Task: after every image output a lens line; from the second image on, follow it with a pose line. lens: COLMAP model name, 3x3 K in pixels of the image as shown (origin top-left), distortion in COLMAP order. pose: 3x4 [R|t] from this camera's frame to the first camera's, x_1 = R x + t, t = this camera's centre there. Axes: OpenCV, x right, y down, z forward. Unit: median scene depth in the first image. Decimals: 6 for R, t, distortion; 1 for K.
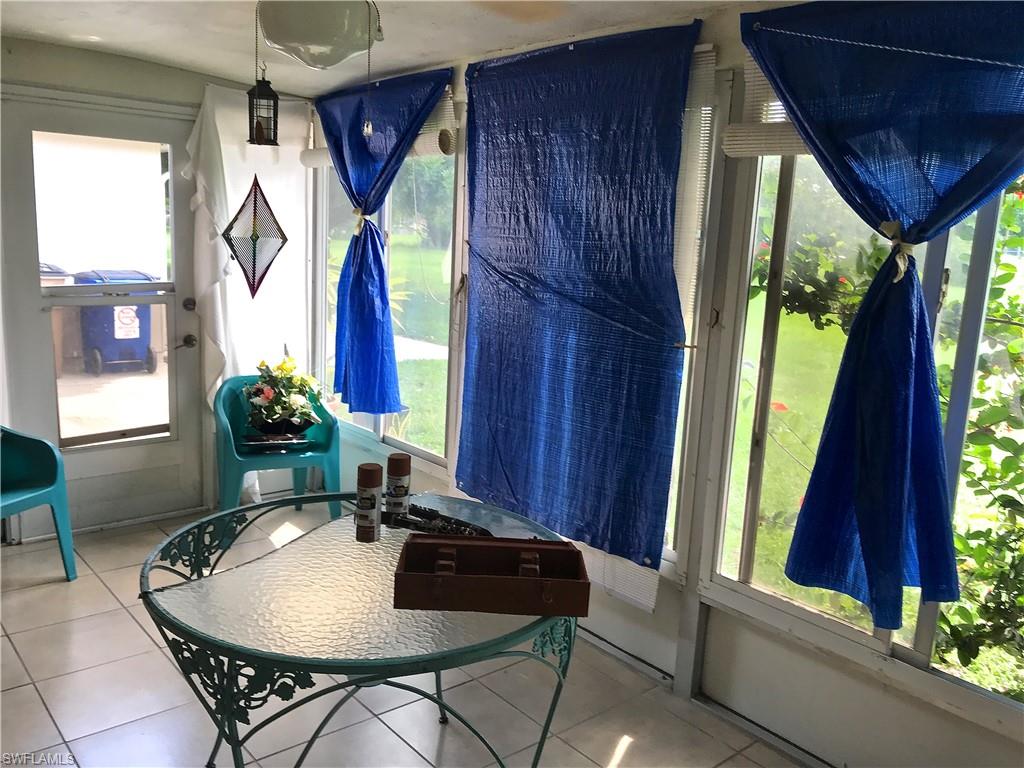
lens RADIAL K [[848.7, 0, 508.6], [0, 848.7, 382.1], [0, 0, 1]] dist [0.041379, -0.052916]
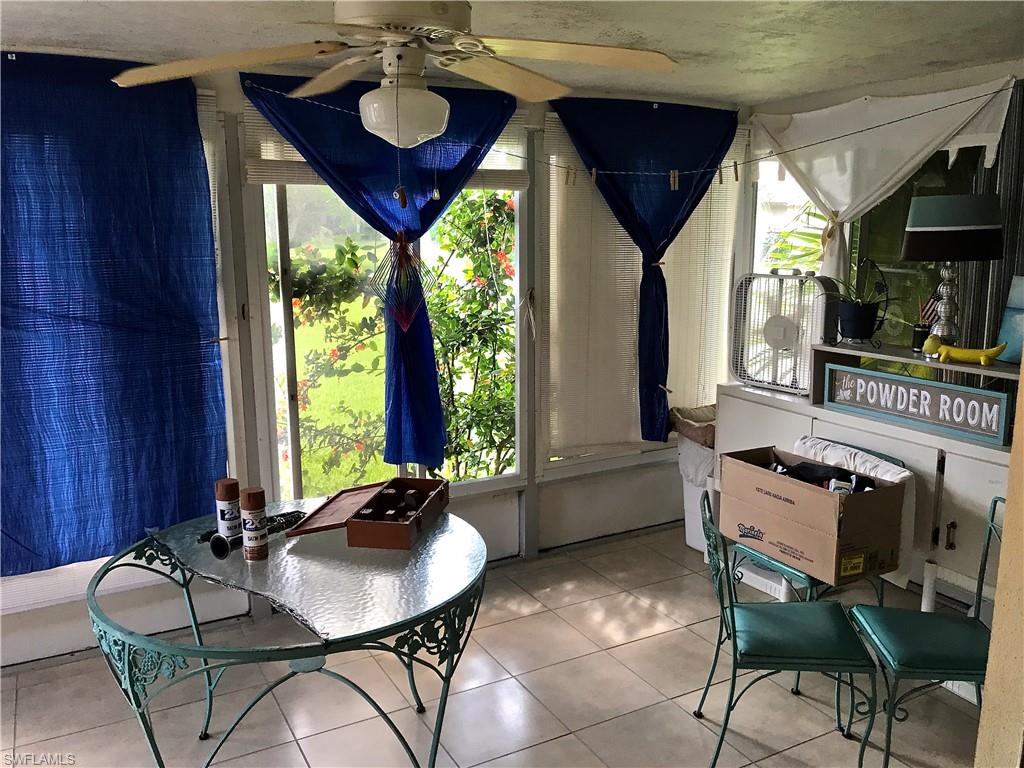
lens RADIAL K [[848.7, 0, 508.7], [0, 848.7, 381.5], [0, 0, 1]] dist [0.041379, -0.052916]
pose [[0.206713, -0.231113, 0.950714, -0.768990], [0.191277, 0.962497, 0.192389, -0.124154], [-0.959522, 0.142080, 0.243167, 0.296518]]
